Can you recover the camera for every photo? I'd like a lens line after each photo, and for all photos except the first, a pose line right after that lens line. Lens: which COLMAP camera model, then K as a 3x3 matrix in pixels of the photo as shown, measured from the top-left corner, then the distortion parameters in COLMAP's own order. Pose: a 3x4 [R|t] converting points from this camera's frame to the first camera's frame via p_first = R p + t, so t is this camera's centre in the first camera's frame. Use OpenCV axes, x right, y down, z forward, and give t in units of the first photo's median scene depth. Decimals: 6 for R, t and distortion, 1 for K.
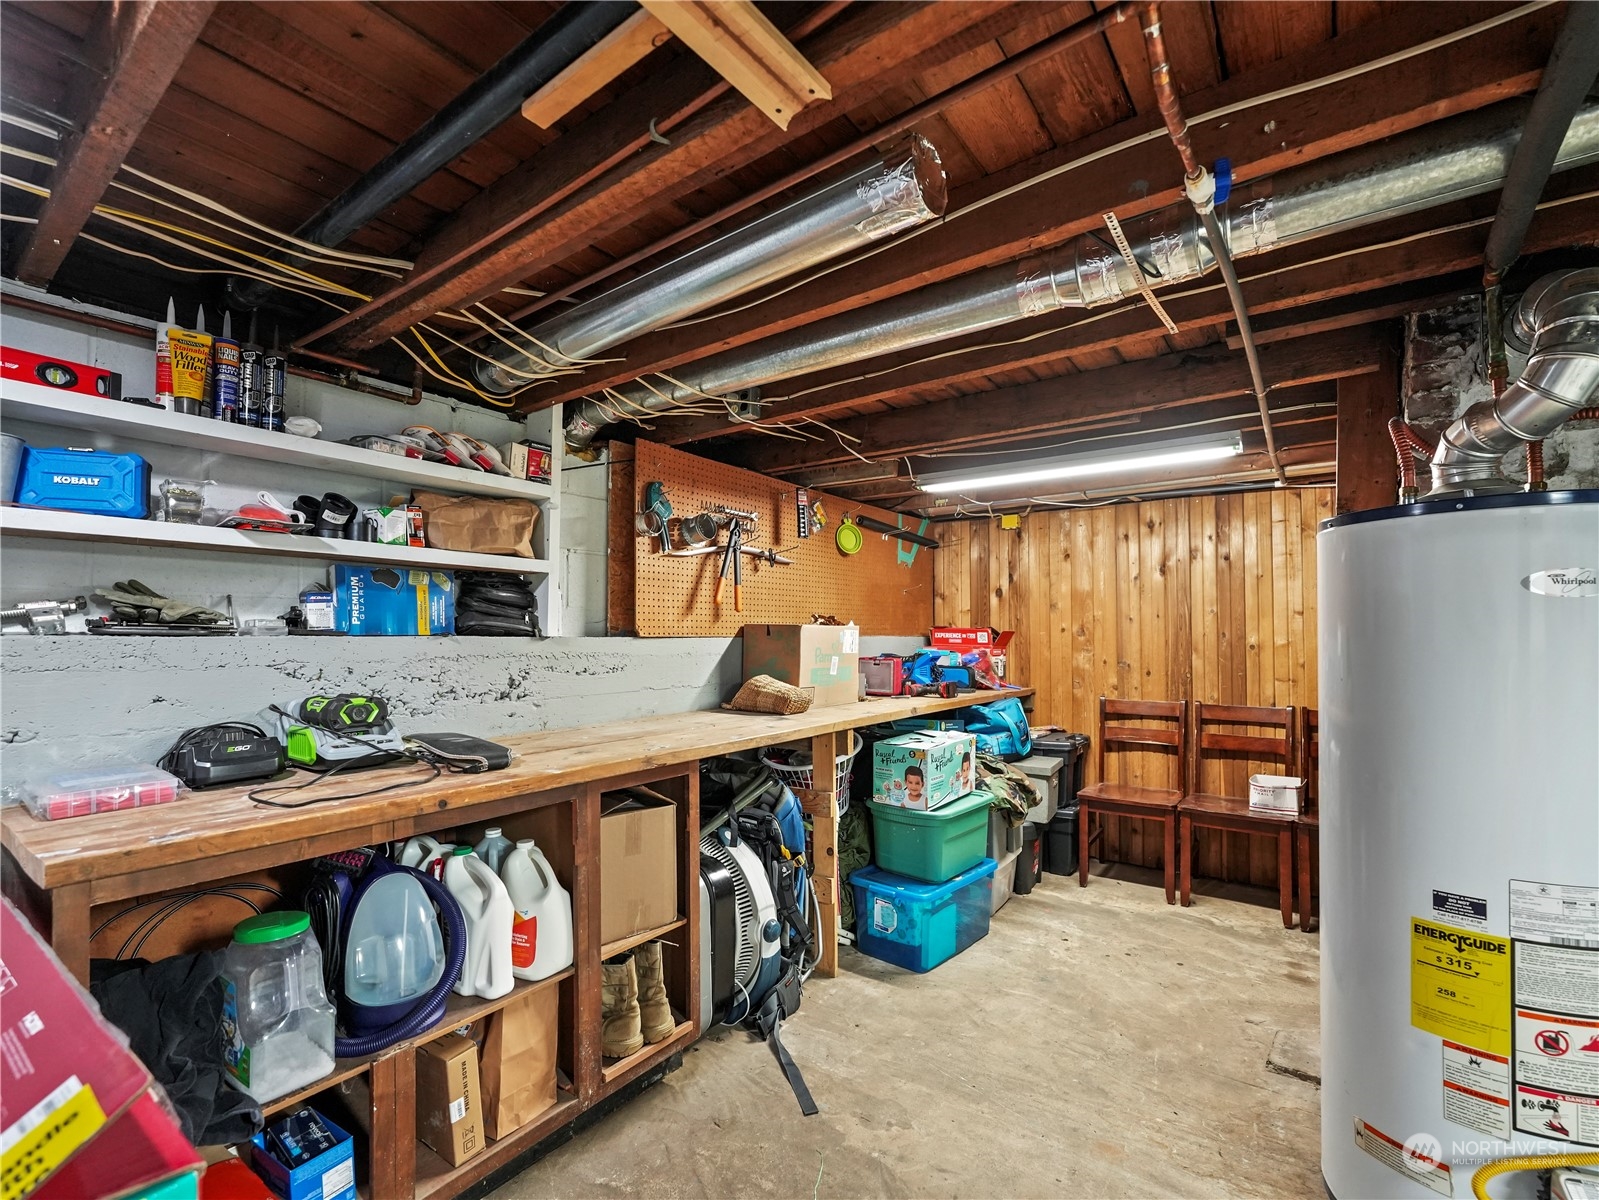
lens RADIAL K [[721.4, 0, 799.0], [0, 721.4, 615.2], [0, 0, 1]] dist [-0.005984, -0.000406]
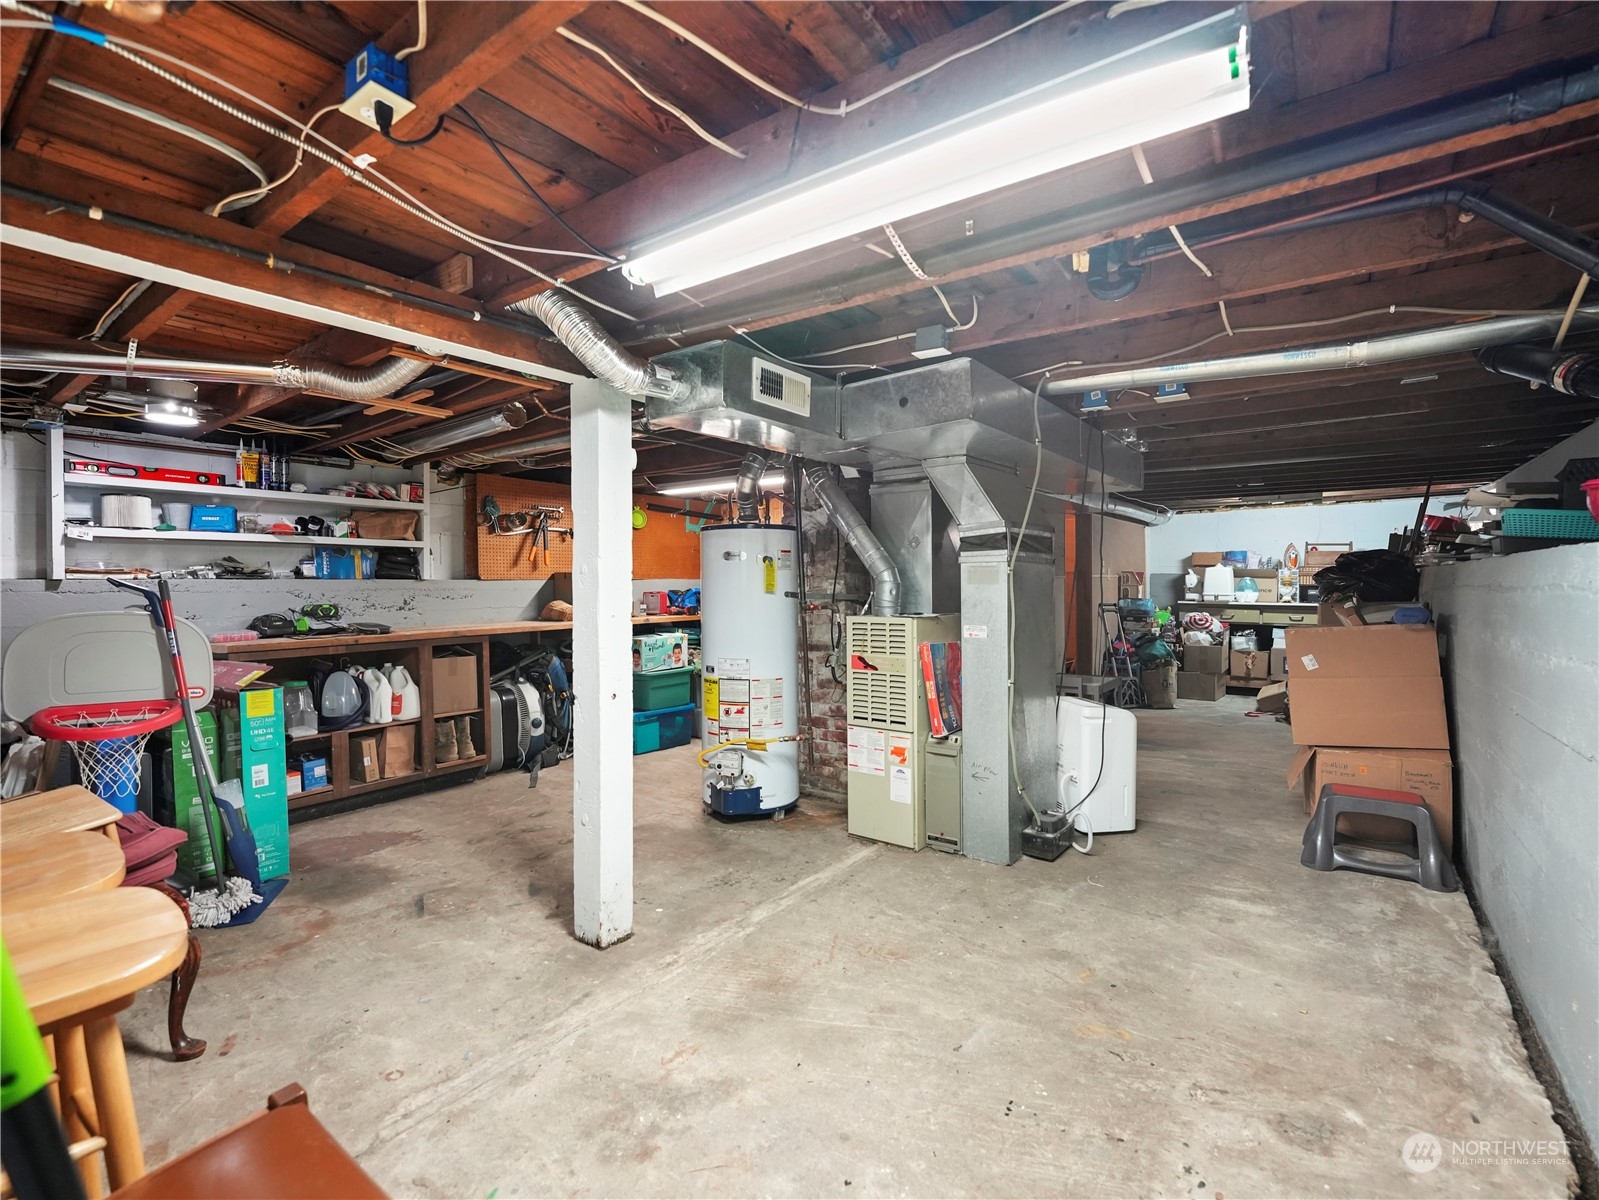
lens RADIAL K [[721.4, 0, 800.2], [0, 721.4, 591.8], [0, 0, 1]] dist [-0.005984, -0.000406]
pose [[0.999960, -0.008873, -0.001447, 0.846070], [0.008924, 0.999161, 0.039975, -0.008170], [0.001091, -0.039986, 0.999200, -1.209831]]
